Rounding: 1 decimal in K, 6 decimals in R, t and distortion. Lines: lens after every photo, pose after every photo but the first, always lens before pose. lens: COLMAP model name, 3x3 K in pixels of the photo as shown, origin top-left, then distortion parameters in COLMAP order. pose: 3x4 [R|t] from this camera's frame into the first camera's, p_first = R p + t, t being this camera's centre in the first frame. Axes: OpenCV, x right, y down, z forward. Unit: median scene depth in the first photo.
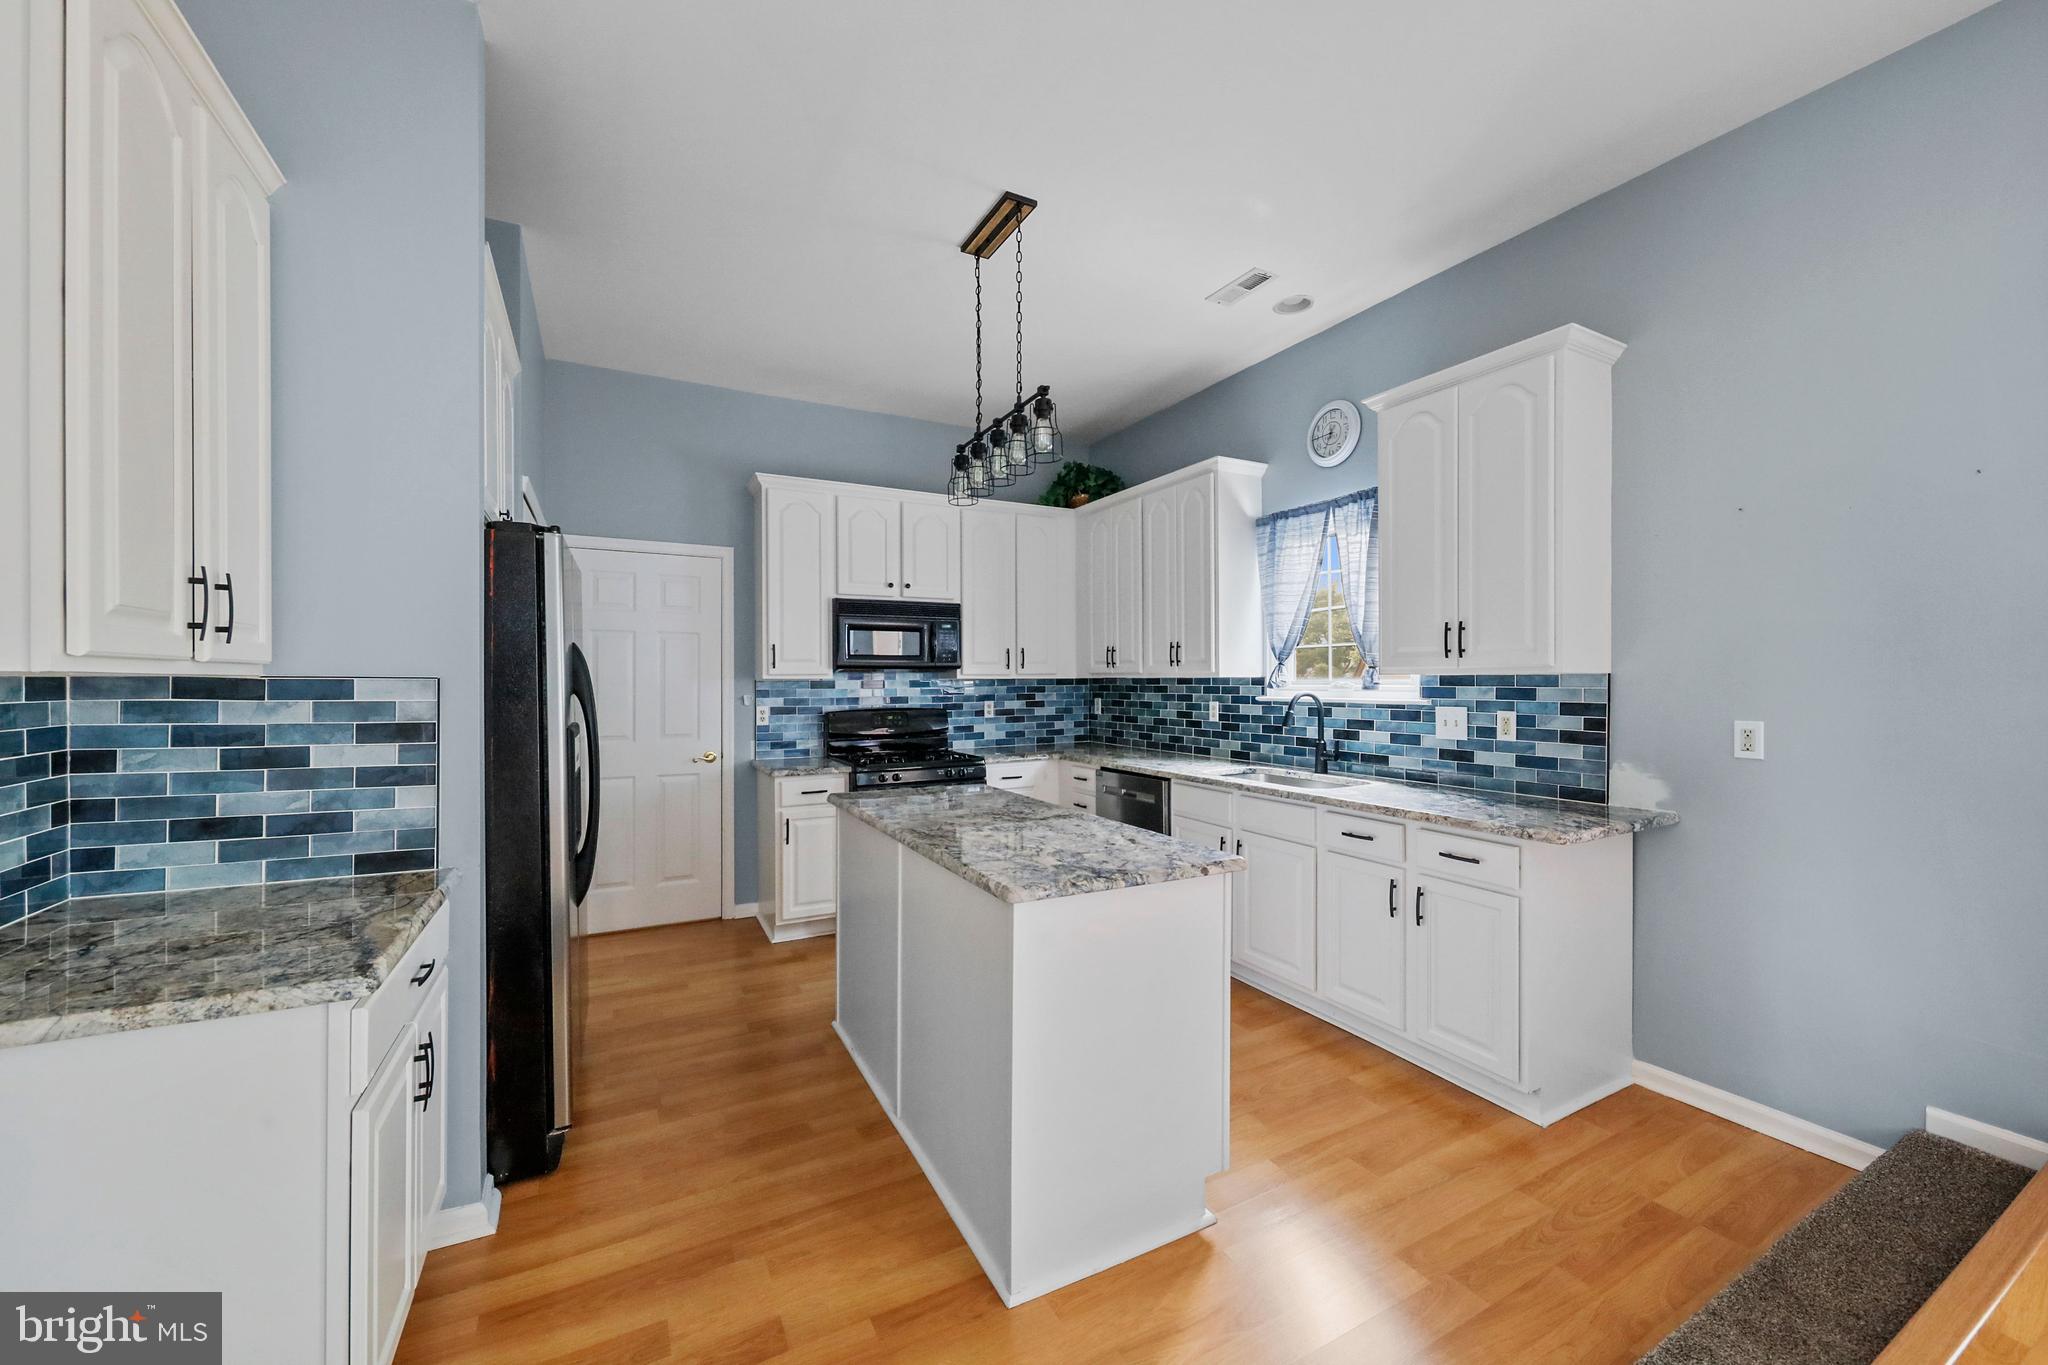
lens RADIAL K [[798.7, 0, 1032.0], [0, 798.7, 681.1], [0, 0, 1]] dist [-0.002126, -0.000371]
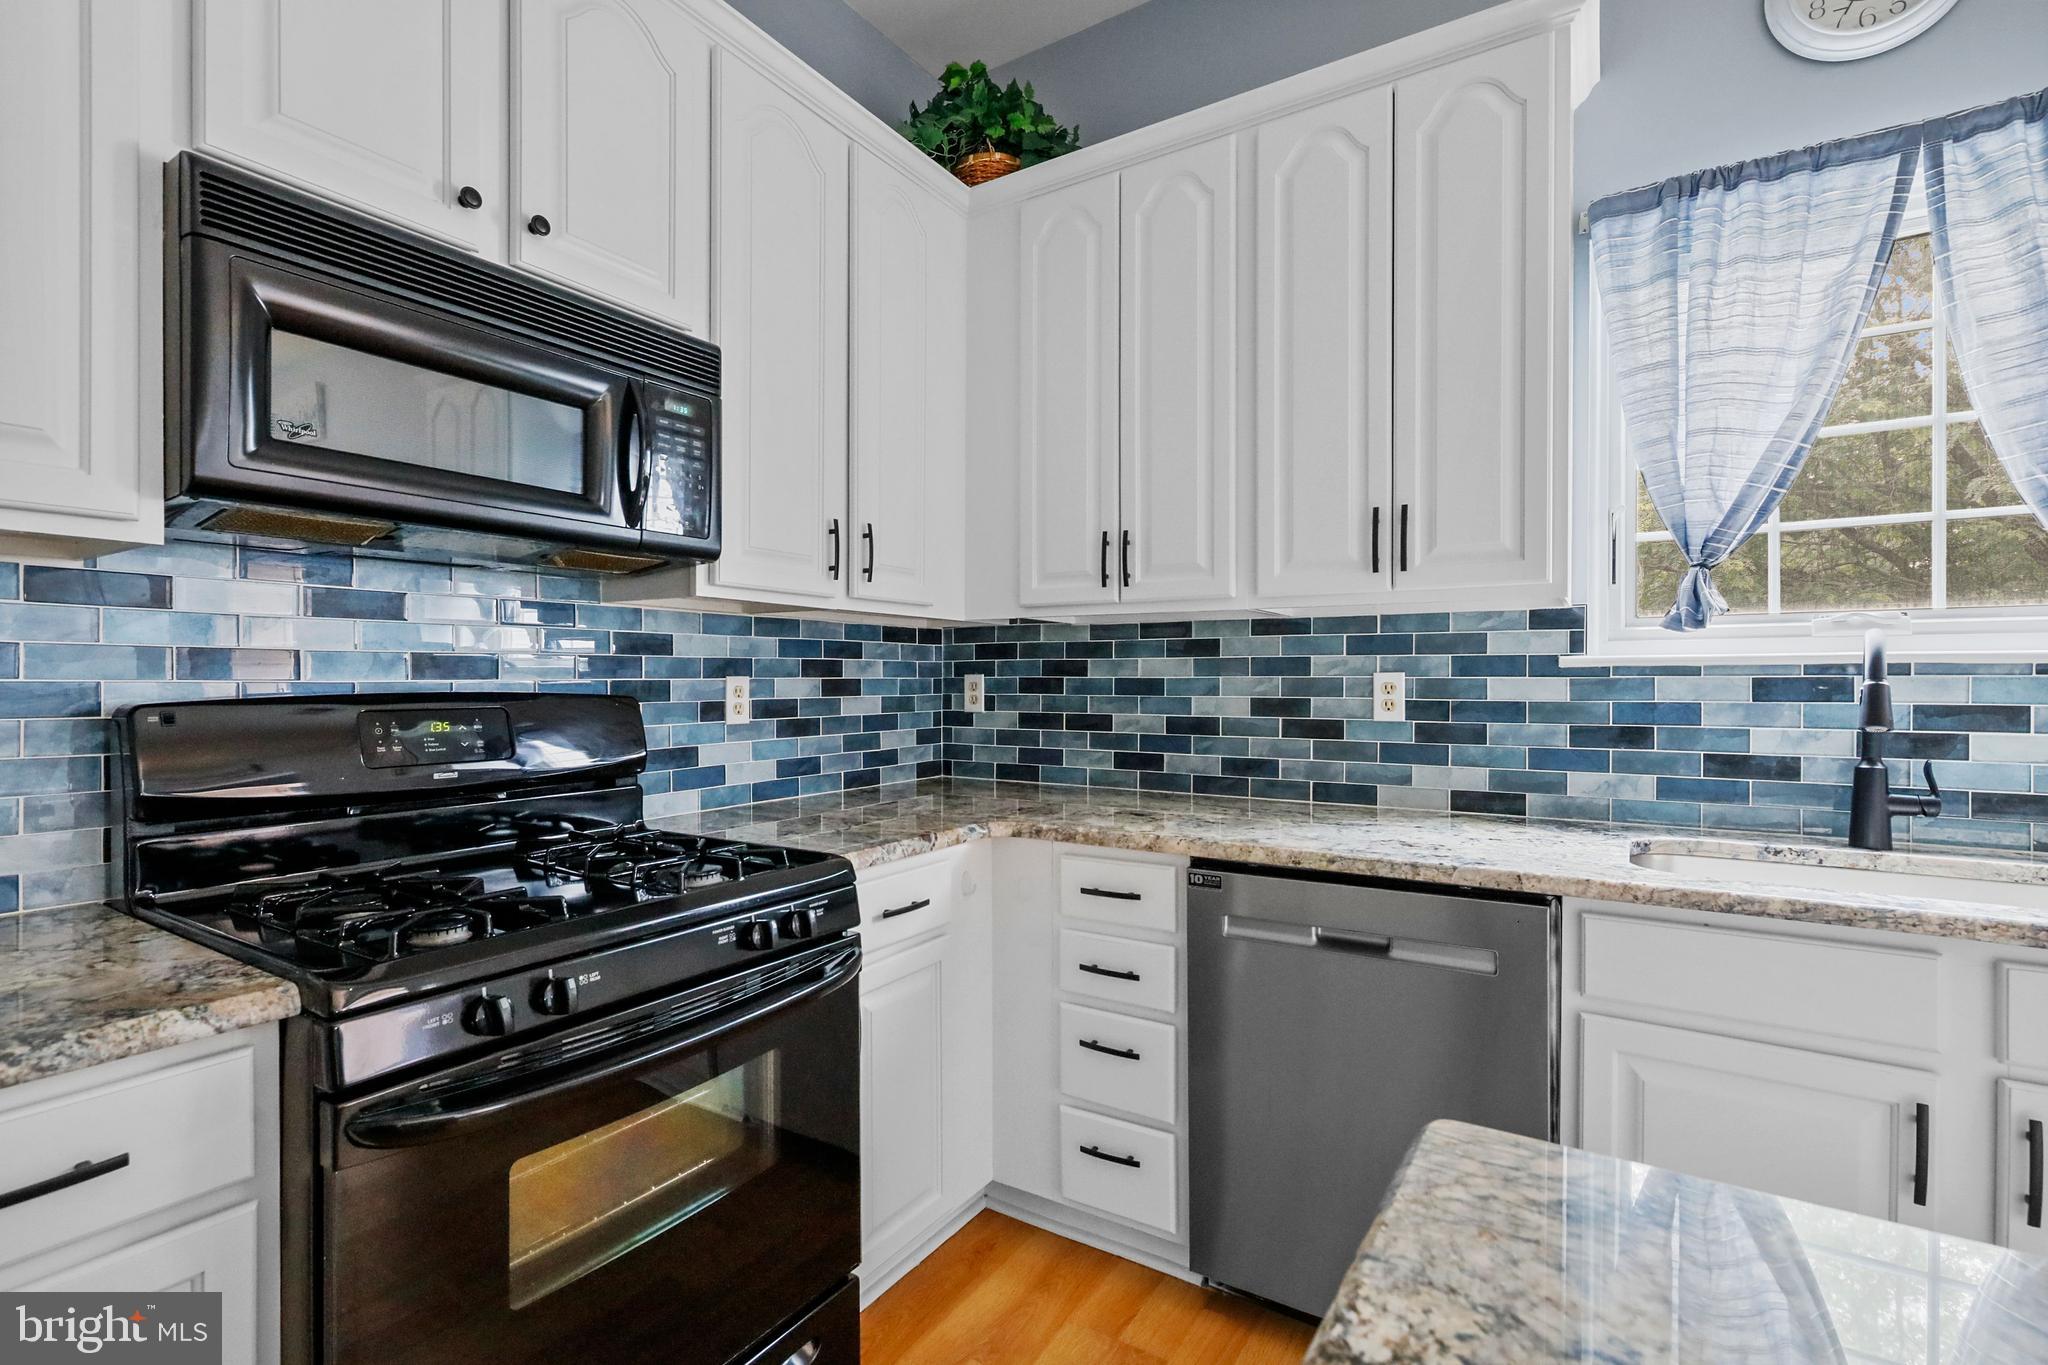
lens RADIAL K [[946.7, 0, 1026.6], [0, 946.7, 683.4], [0, 0, 1]] dist [-0.001865, -0.000702]
pose [[0.870415, 0.004745, 0.492297, -0.170019], [-0.004730, 0.999988, -0.001274, 0.031931], [-0.492297, -0.001220, 0.870427, 0.656989]]
